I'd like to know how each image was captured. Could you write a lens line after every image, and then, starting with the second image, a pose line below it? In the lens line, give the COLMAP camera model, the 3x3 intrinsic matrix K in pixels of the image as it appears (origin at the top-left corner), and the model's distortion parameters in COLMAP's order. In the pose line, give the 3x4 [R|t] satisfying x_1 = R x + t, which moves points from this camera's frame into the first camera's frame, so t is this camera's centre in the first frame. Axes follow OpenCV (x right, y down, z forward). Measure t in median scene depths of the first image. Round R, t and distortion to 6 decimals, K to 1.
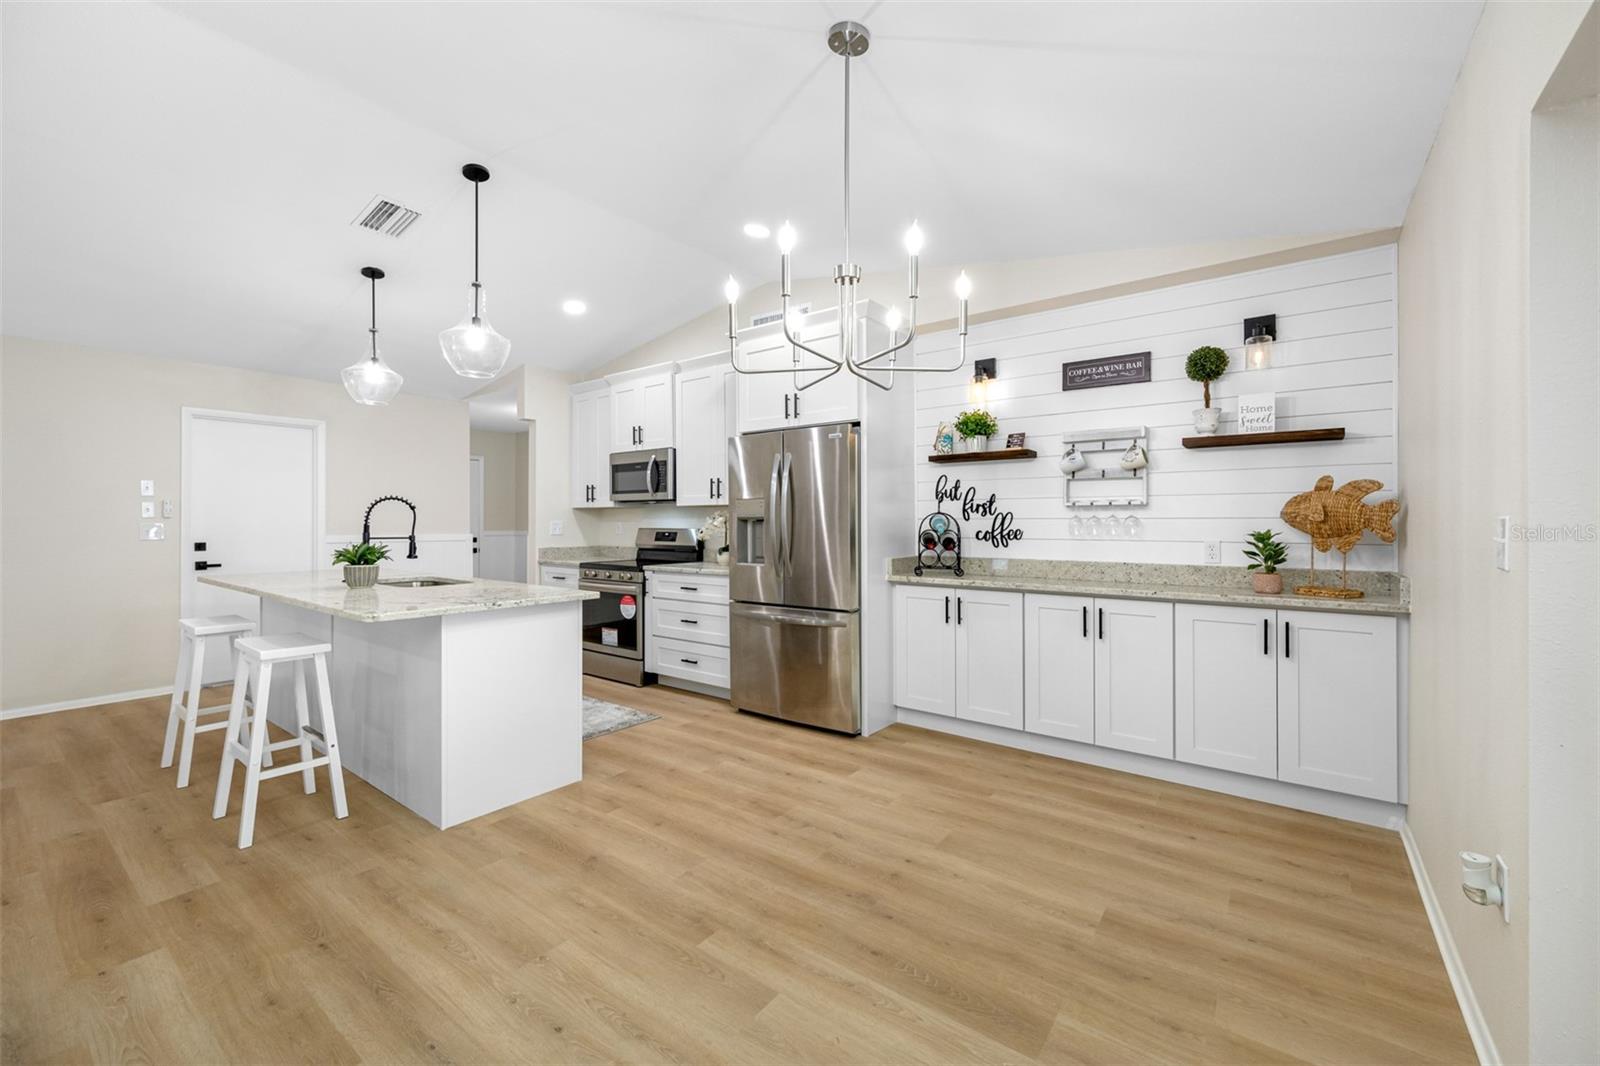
lens RADIAL K [[639.6, 0, 805.8], [0, 639.6, 521.9], [0, 0, 1]] dist [0.000580, 0.000199]
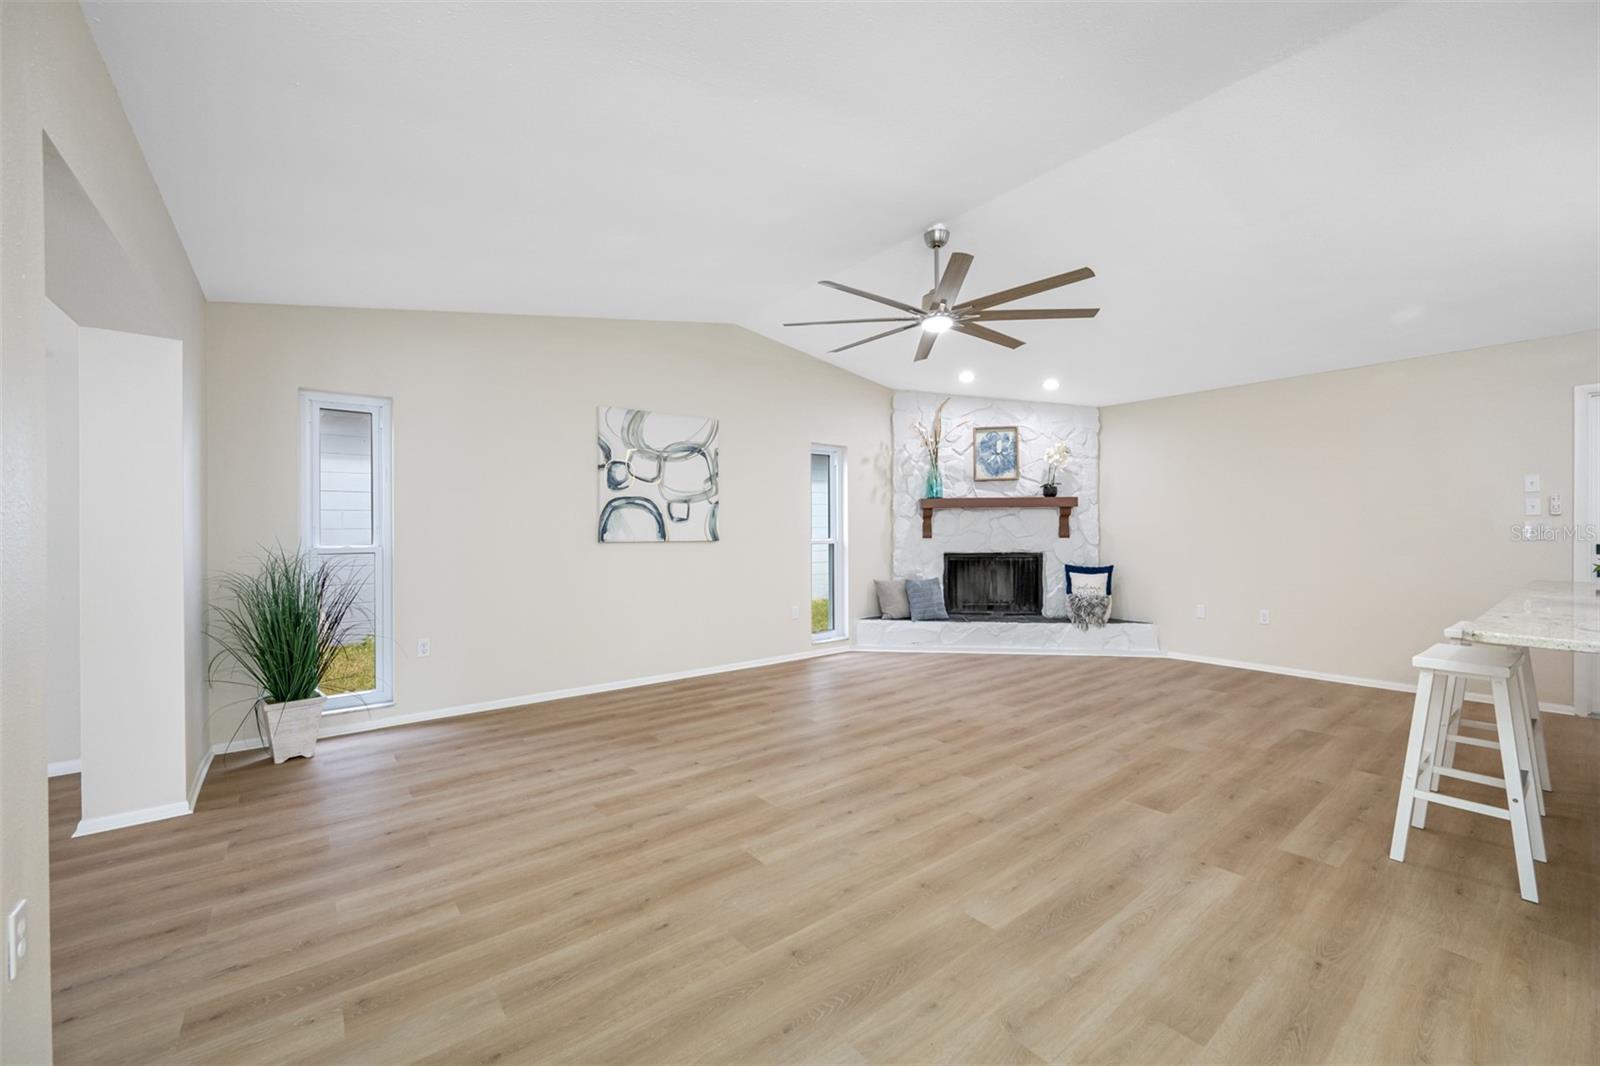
lens RADIAL K [[639.0, 0, 792.8], [0, 639.0, 530.9], [0, 0, 1]] dist [0.001740, 0.000392]
pose [[-0.262260, 0.003052, -0.964992, 0.191401], [0.003644, 0.999991, 0.002173, 0.012220], [0.964990, -0.002947, -0.262269, 0.276762]]
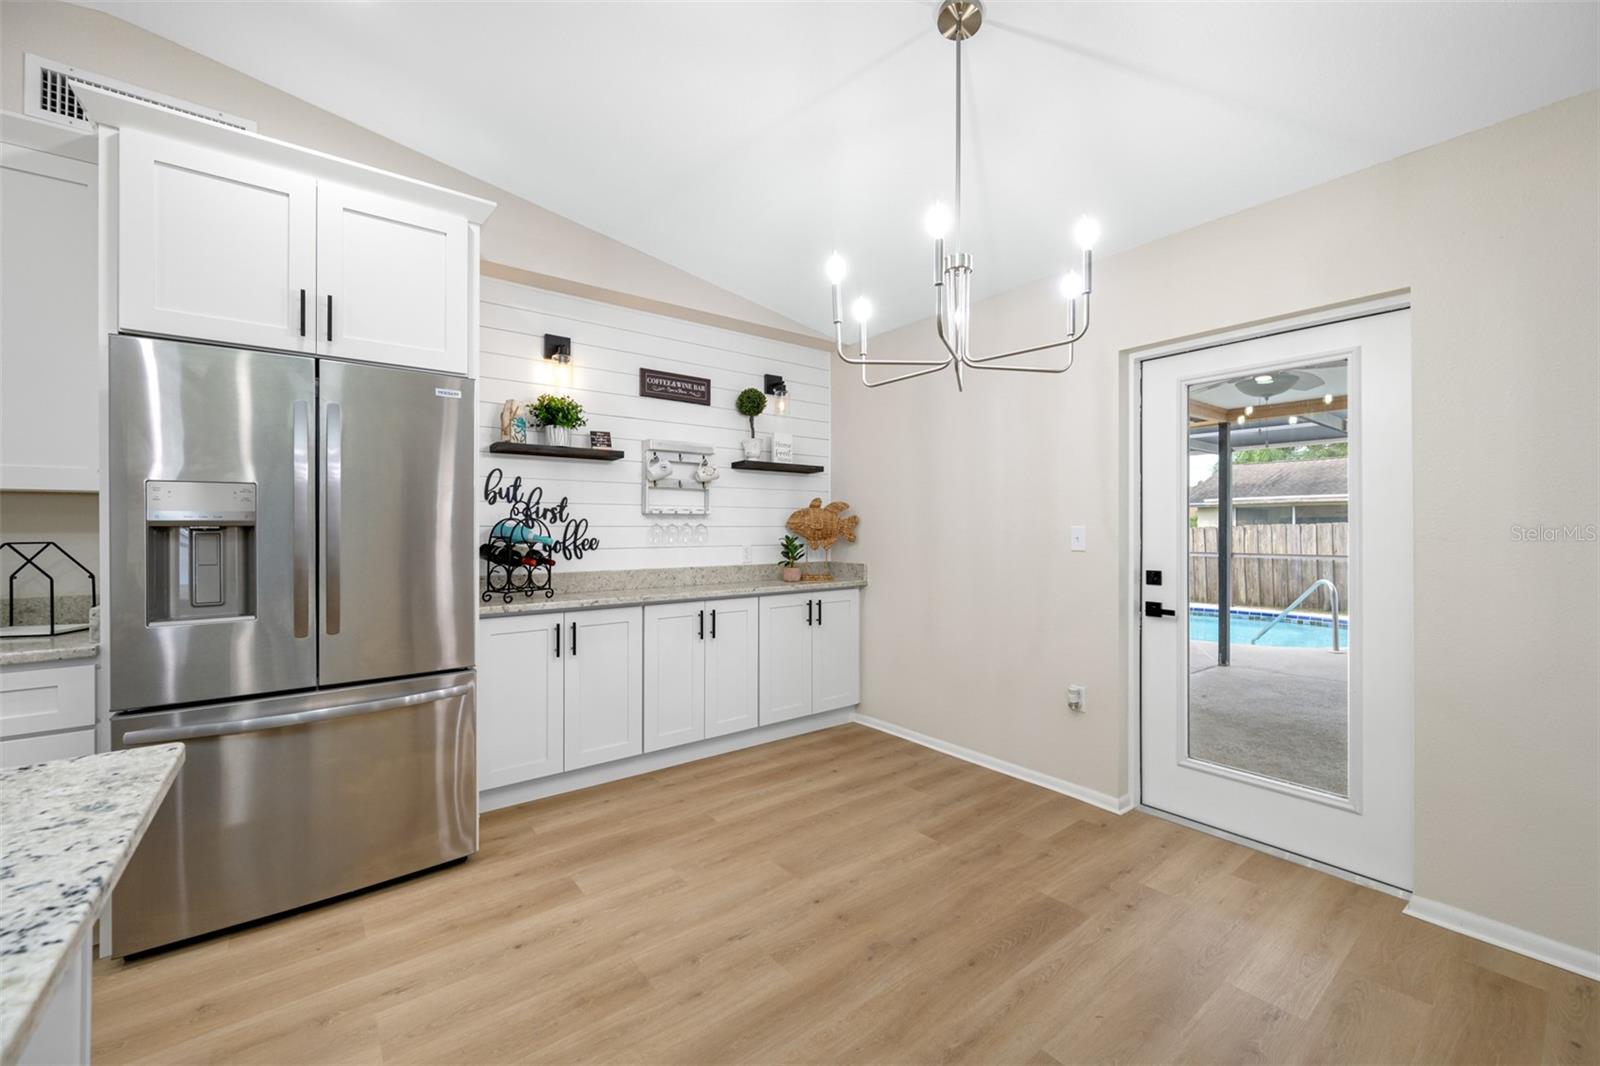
lens RADIAL K [[634.2, 0, 795.4], [0, 634.2, 527.6], [0, 0, 1]] dist [0.000129, -0.000079]
pose [[0.269387, 0.002827, 0.963028, -0.493129], [0.002674, 0.999990, -0.003683, 0.000961], [-0.963028, 0.003567, 0.269377, 0.538166]]
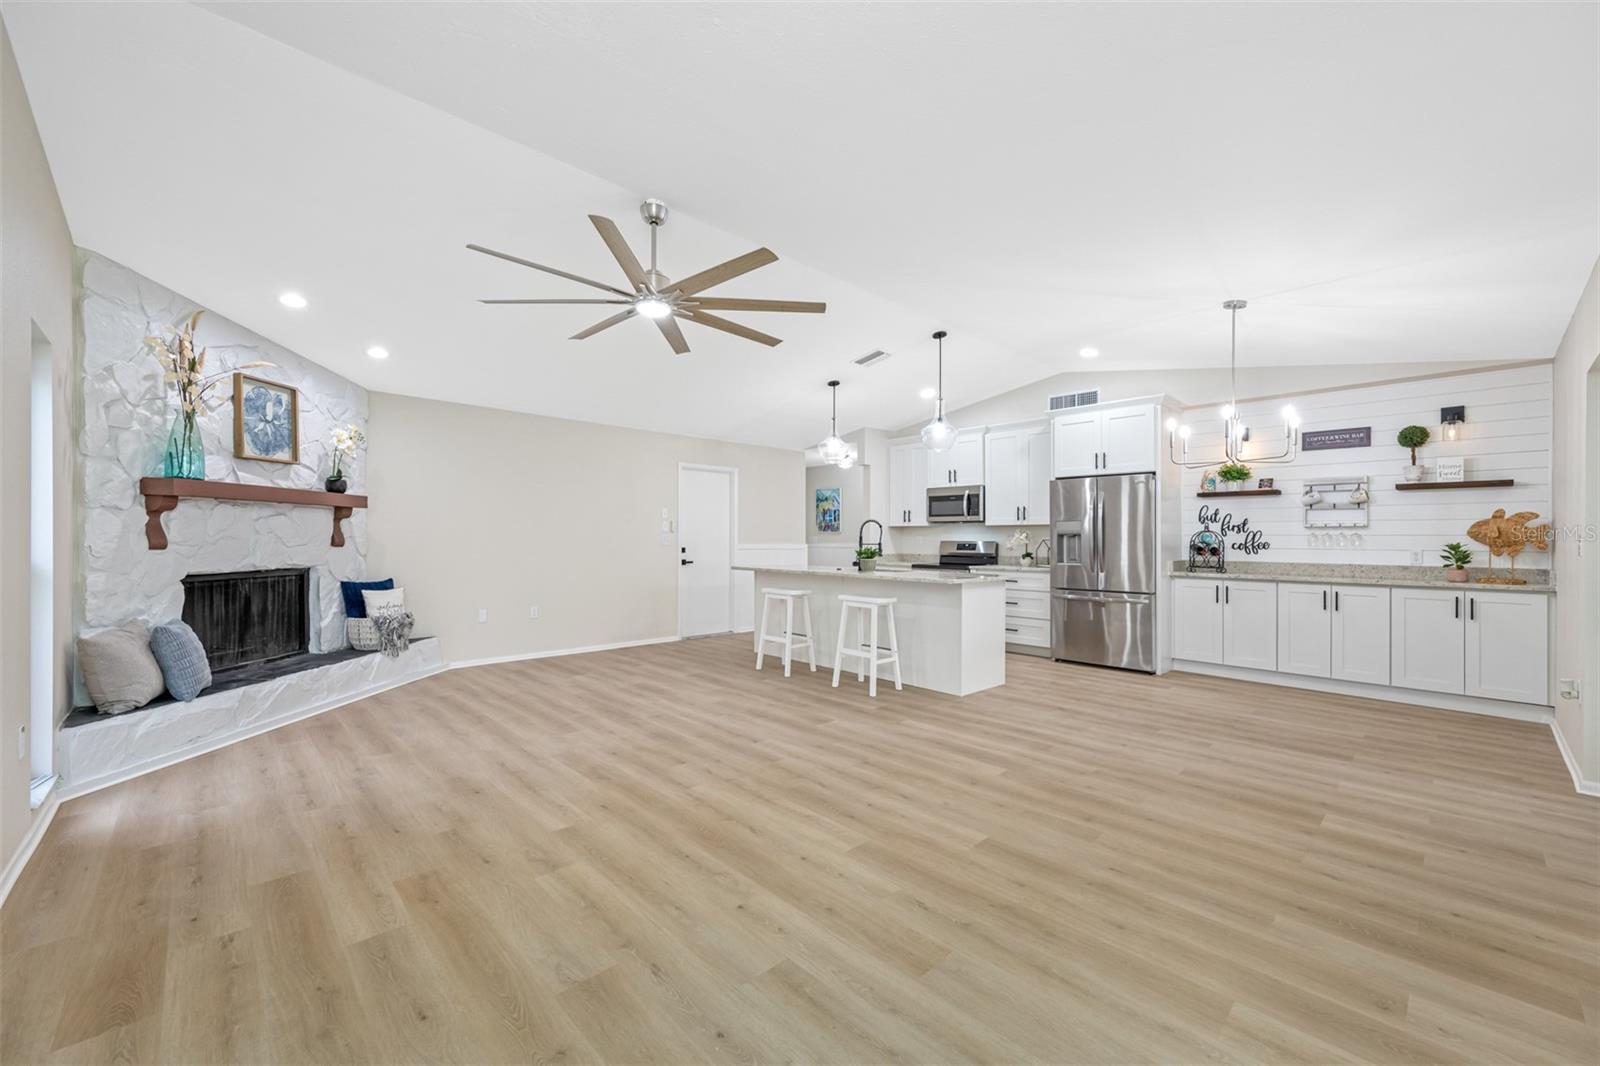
lens RADIAL K [[632.3, 0, 814.7], [0, 632.3, 538.1], [0, 0, 1]] dist [-0.000349, 0.000202]
pose [[0.988037, 0.006873, -0.154066, -0.537372], [-0.007287, 0.999971, -0.002119, 0.014351], [0.154047, 0.003216, 0.988058, -0.697373]]
